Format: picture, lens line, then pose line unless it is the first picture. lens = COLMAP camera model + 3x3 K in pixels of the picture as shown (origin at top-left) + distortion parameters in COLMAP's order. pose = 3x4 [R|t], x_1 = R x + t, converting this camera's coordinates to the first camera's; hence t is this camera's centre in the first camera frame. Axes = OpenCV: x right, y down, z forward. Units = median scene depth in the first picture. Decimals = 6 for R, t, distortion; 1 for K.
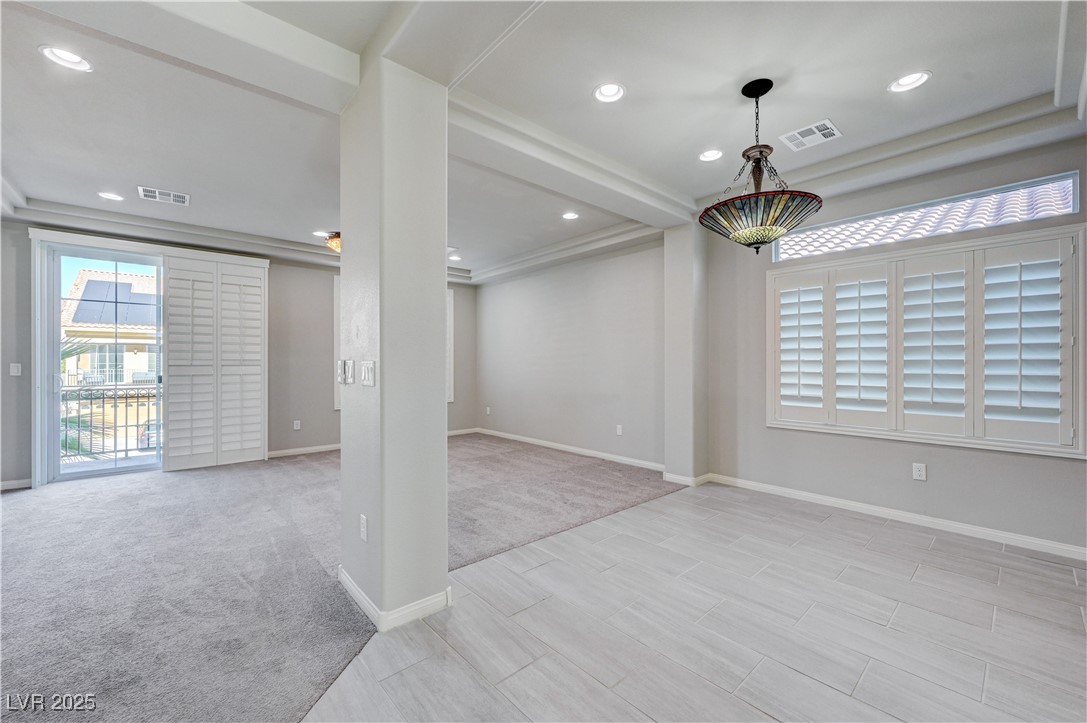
lens RADIAL K [[434.3, 0, 554.8], [0, 434.3, 363.2], [0, 0, 1]] dist [-0.001855, -0.000749]
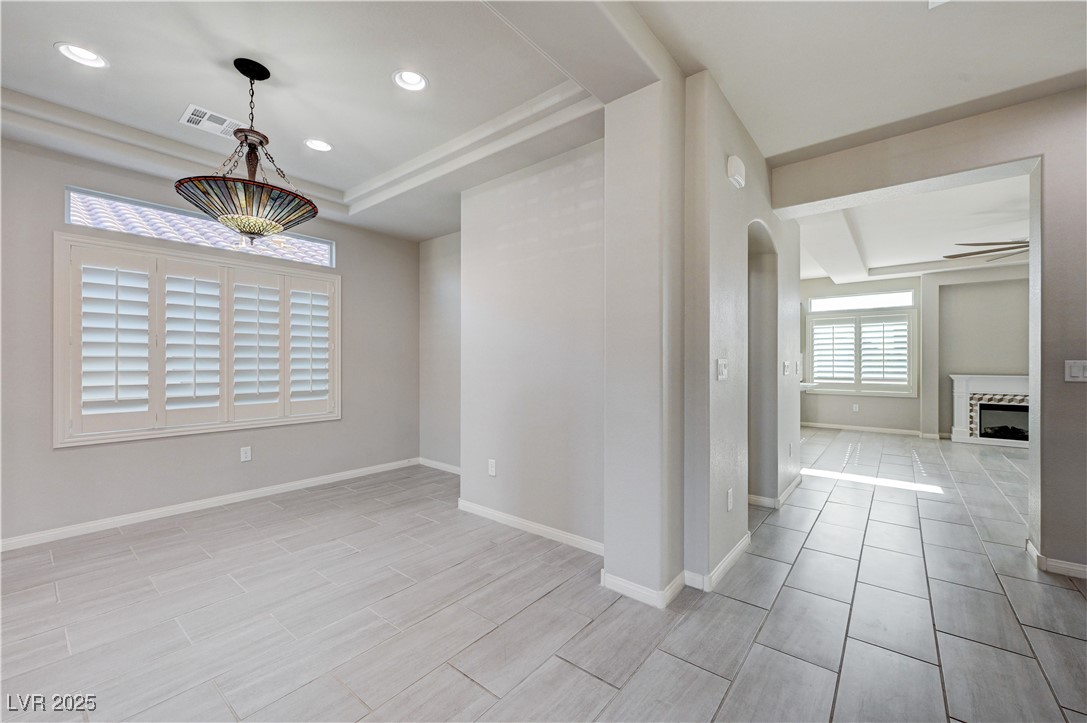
lens RADIAL K [[434.3, 0, 542.0], [0, 434.3, 358.9], [0, 0, 1]] dist [-0.001855, -0.000749]
pose [[-0.151146, 0.005444, 0.988497, -0.308578], [-0.002559, 0.999979, -0.005899, 0.000509], [-0.988508, -0.003421, -0.151129, 0.284142]]
